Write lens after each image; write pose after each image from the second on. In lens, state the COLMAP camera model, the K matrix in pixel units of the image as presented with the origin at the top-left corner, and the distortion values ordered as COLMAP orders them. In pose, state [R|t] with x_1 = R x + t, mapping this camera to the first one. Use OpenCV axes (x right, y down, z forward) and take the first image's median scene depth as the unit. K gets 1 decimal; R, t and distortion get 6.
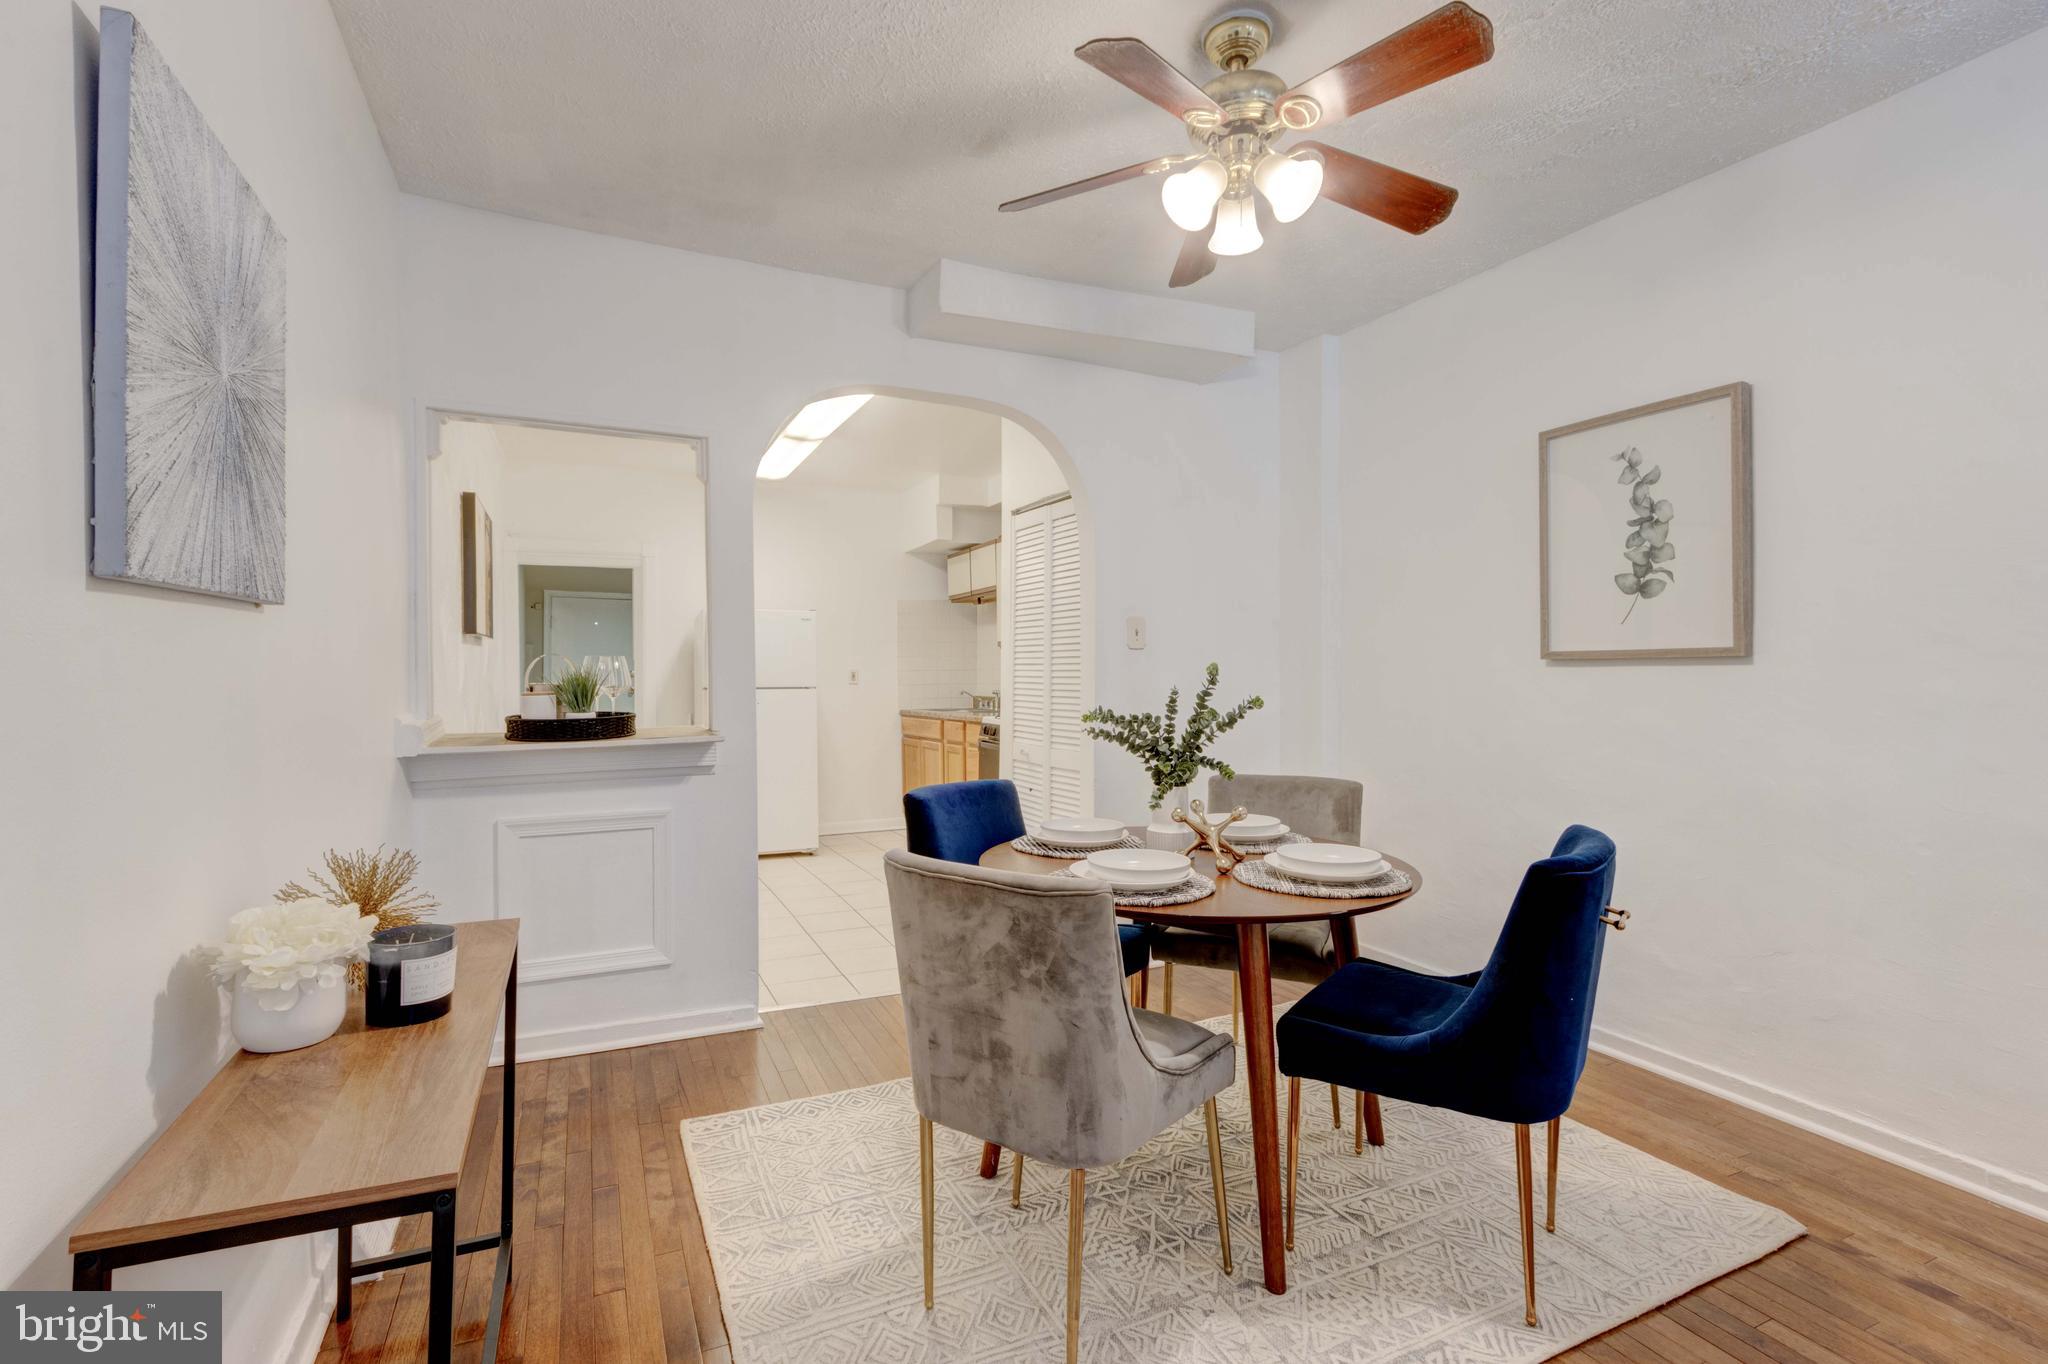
lens RADIAL K [[940.8, 0, 1010.0], [0, 940.8, 673.4], [0, 0, 1]] dist [0.002611, -0.000565]
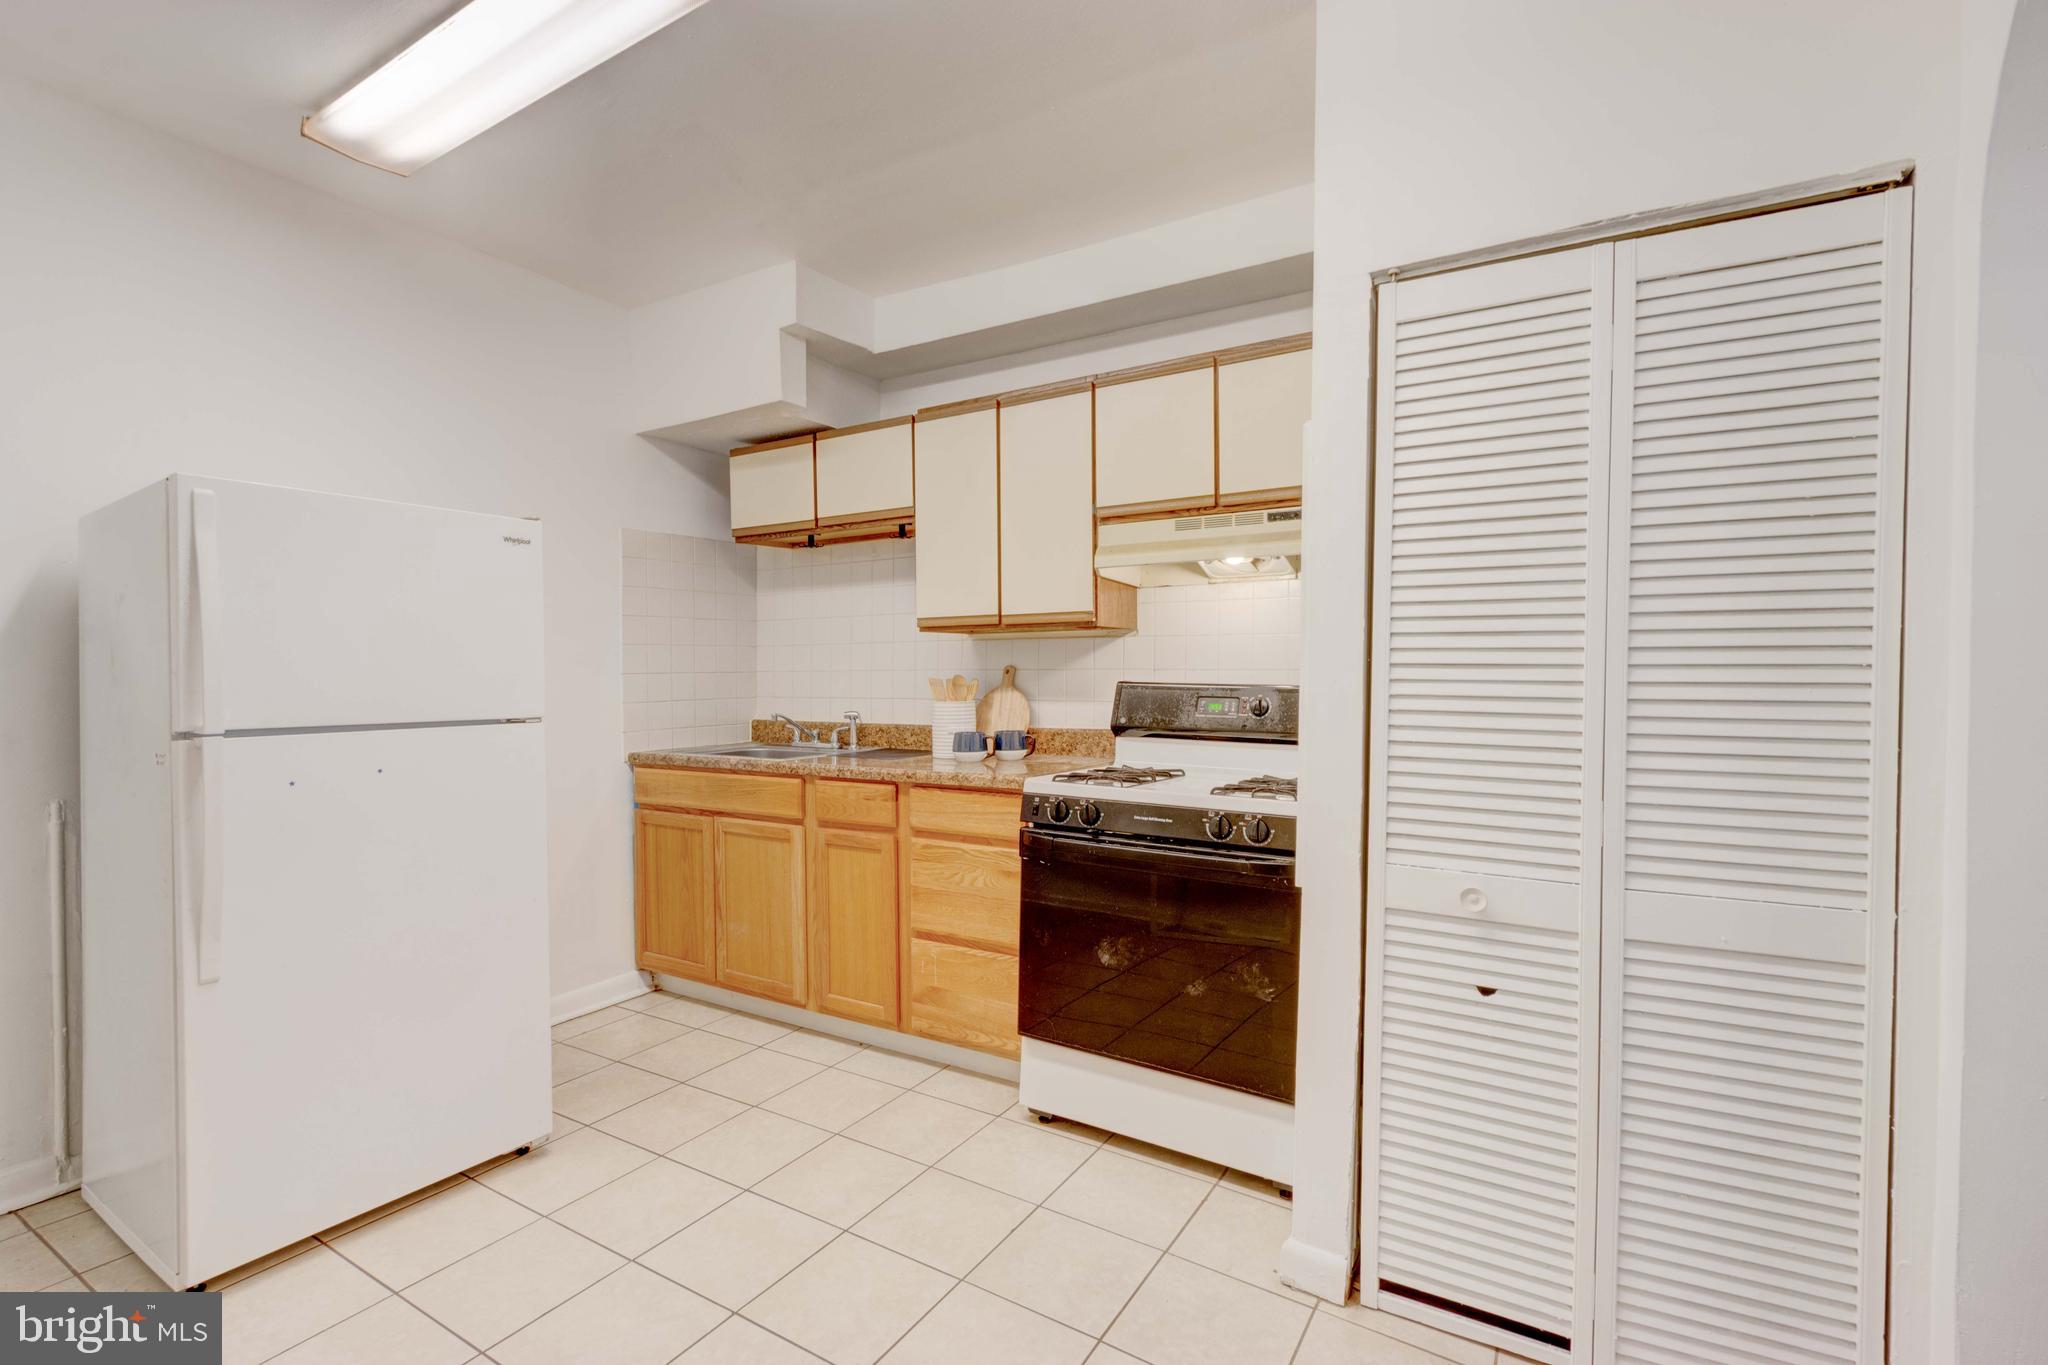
lens RADIAL K [[932.0, 0, 1010.9], [0, 932.0, 677.7], [0, 0, 1]] dist [0.002027, 0.000104]
pose [[0.838361, -0.001453, 0.545114, -0.763198], [-0.002004, 0.999981, 0.005747, -0.014428], [-0.545112, -0.005911, 0.838342, 1.723997]]
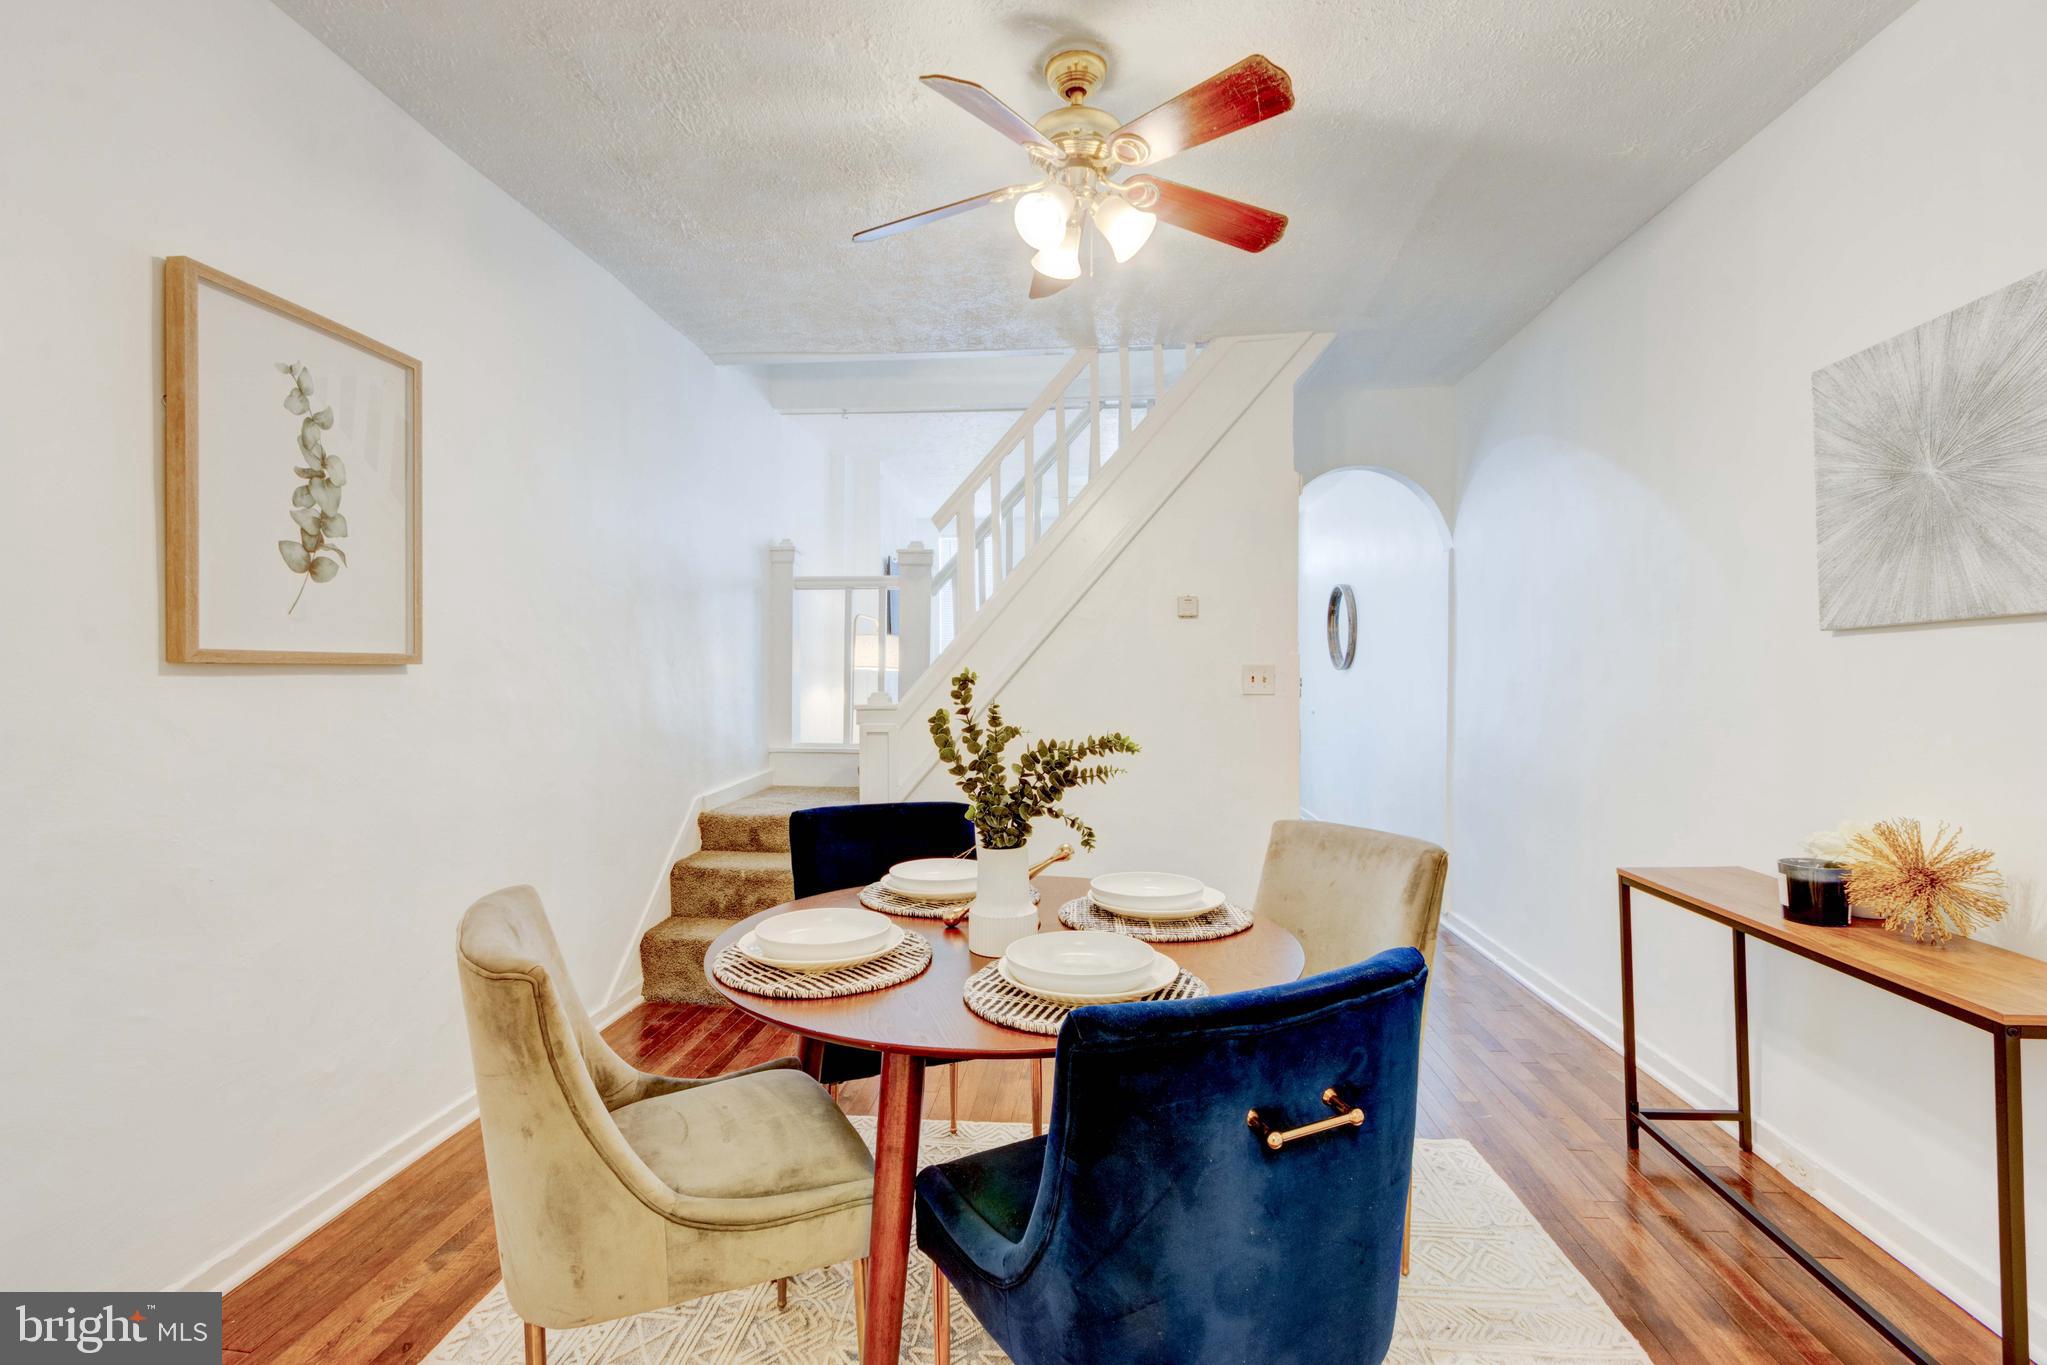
lens RADIAL K [[940.3, 0, 1009.5], [0, 940.3, 673.9], [0, 0, 1]] dist [0.002611, -0.000565]
pose [[-0.858932, 0.004139, 0.512073, -0.216796], [0.005614, 0.999983, 0.001335, -0.008842], [-0.512059, 0.004022, -0.858941, 1.856250]]
